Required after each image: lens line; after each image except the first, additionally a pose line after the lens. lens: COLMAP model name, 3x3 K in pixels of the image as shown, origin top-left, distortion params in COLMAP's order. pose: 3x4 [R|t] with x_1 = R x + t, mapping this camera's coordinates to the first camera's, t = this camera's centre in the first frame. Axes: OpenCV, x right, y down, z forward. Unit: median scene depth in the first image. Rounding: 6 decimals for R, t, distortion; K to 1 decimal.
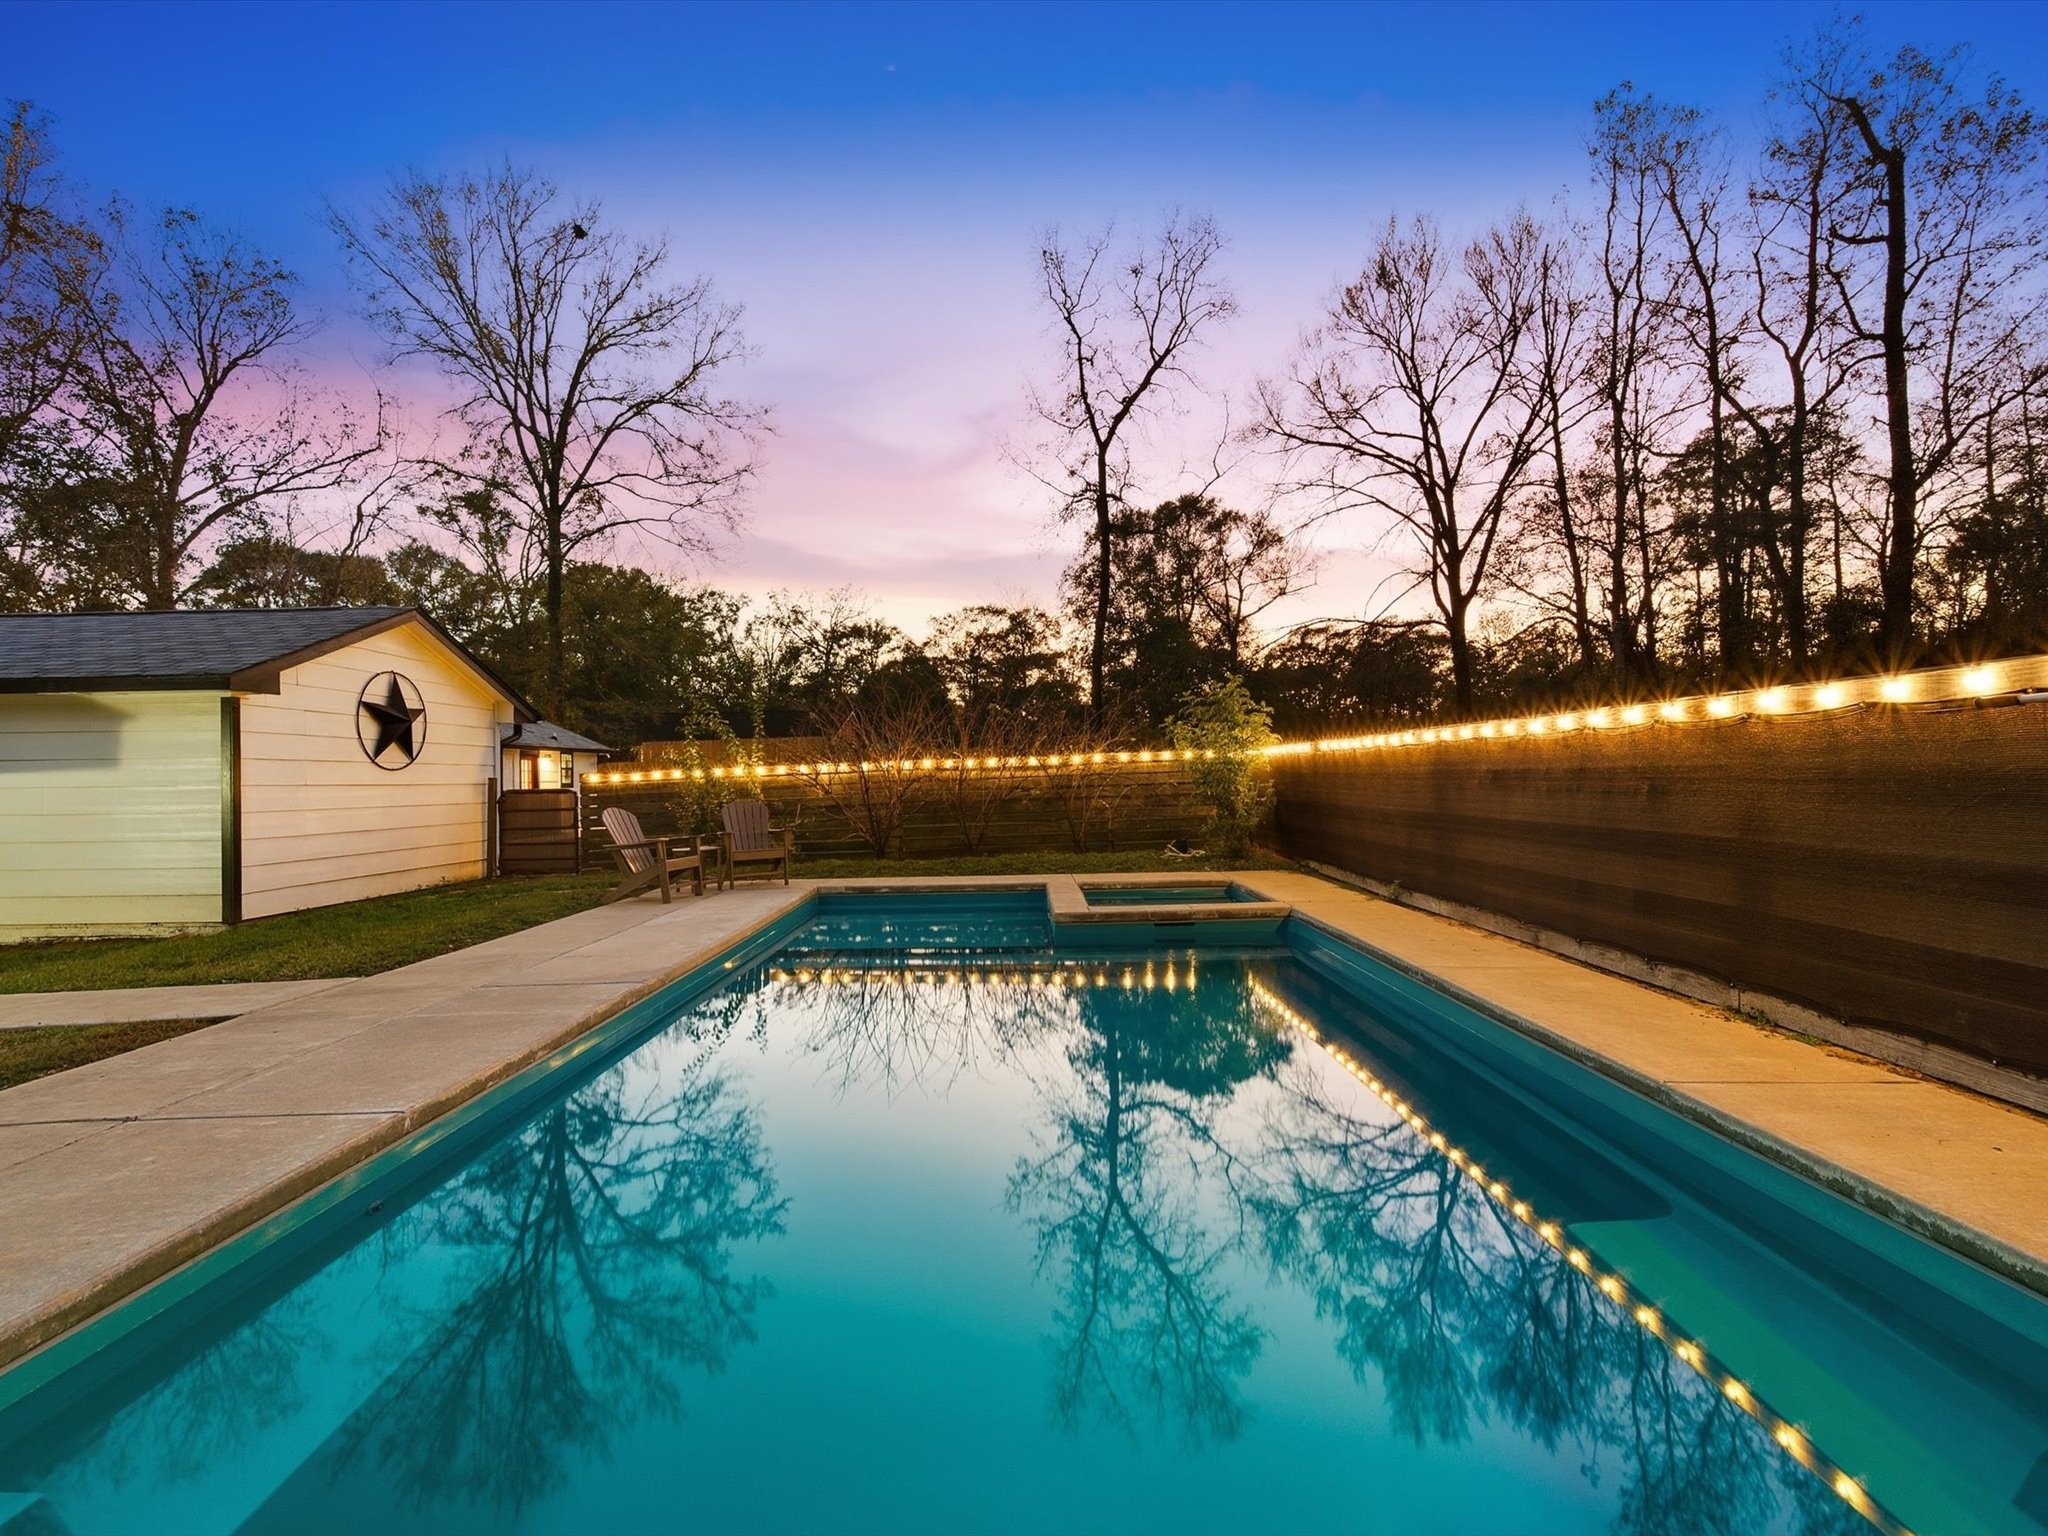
lens RADIAL K [[945.8, 0, 1025.2], [0, 945.8, 770.2], [0, 0, 1]] dist [0.003443, -0.000042]
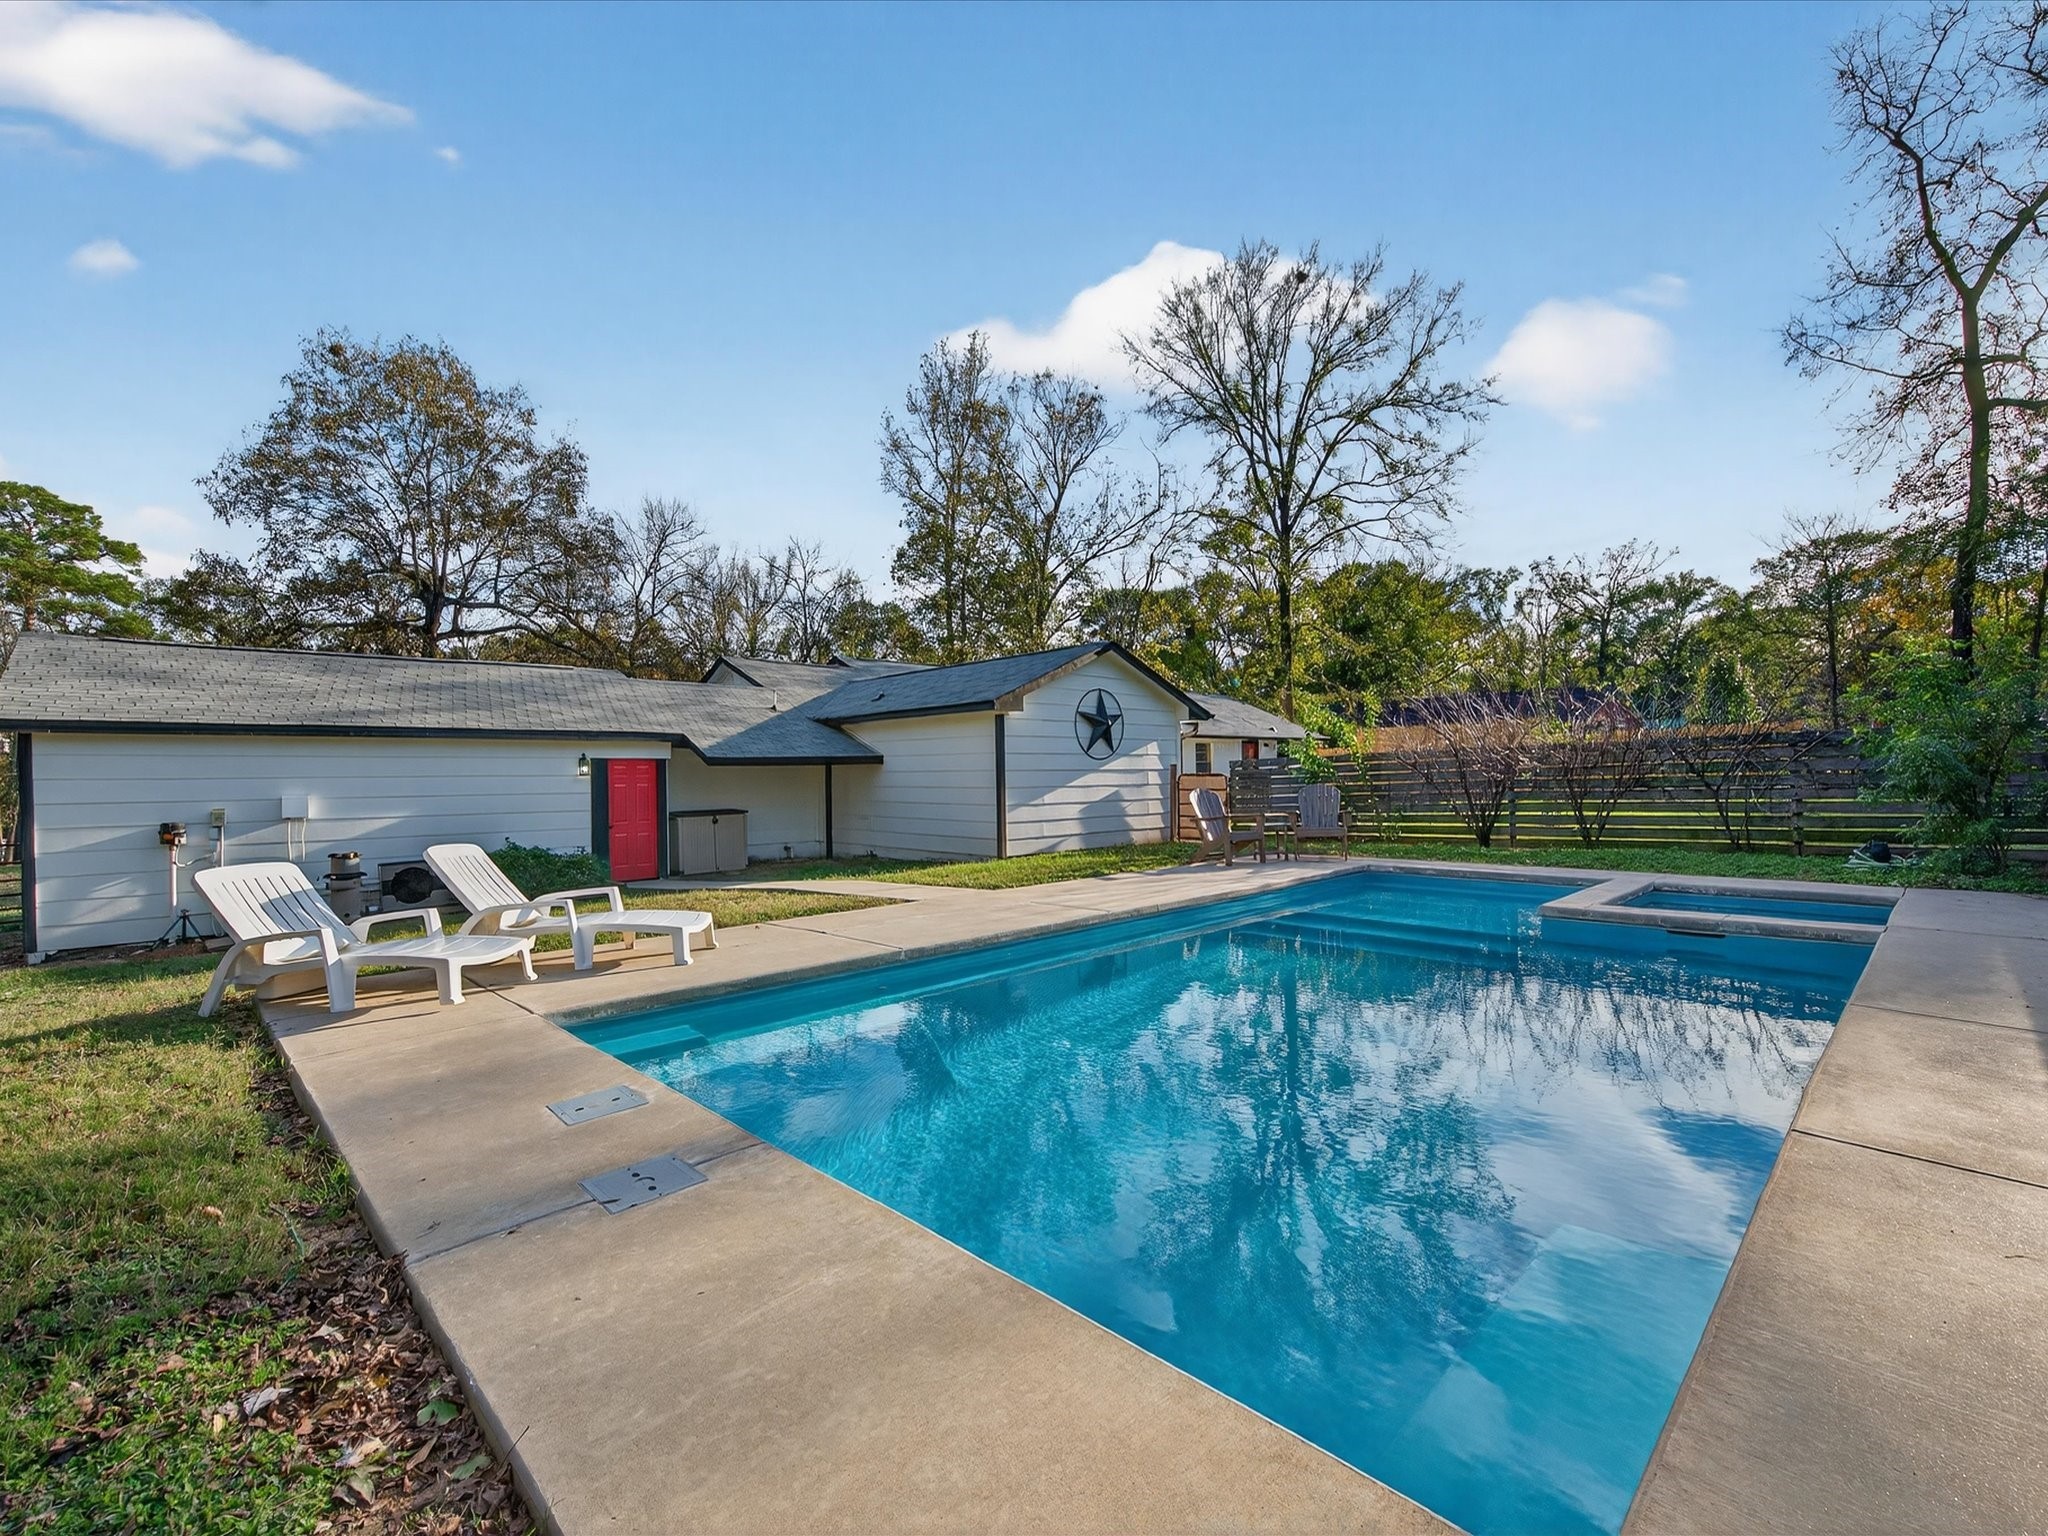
lens RADIAL K [[945.6, 0, 1027.0], [0, 945.6, 781.8], [0, 0, 1]] dist [-0.003383, -0.000474]
pose [[0.677351, 0.011550, -0.735569, 0.131341], [0.010881, 0.999610, 0.025716, -0.002133], [0.735579, -0.025422, 0.676962, -0.011964]]
